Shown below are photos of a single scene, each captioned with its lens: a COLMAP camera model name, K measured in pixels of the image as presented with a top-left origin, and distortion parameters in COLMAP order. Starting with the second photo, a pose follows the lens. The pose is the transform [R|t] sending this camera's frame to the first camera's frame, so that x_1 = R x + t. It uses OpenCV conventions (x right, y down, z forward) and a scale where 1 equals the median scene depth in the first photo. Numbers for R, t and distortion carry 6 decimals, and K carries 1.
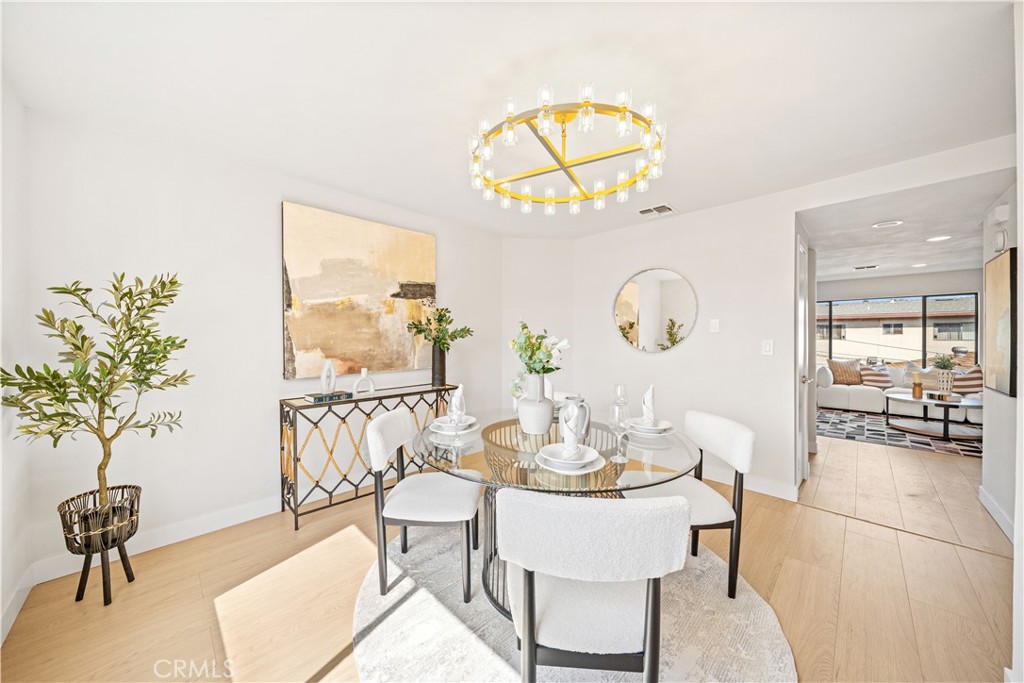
lens RADIAL K [[350.7, 0, 517.0], [0, 350.7, 341.2], [0, 0, 1]] dist [-0.002418, -0.000052]
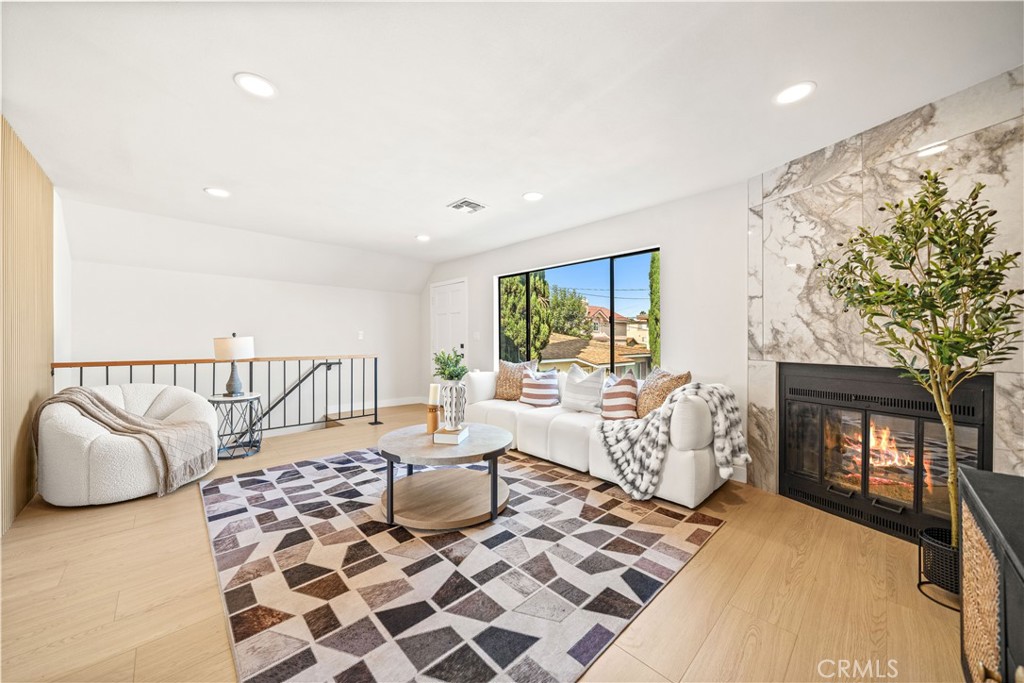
lens RADIAL K [[361.0, 0, 509.6], [0, 361.0, 340.9], [0, 0, 1]] dist [-0.006558, 0.000075]
pose [[0.999614, 0.000502, -0.027777, 0.948488], [-0.000622, 0.999991, -0.004296, 0.018817], [0.027775, 0.004311, 0.999605, 0.342869]]
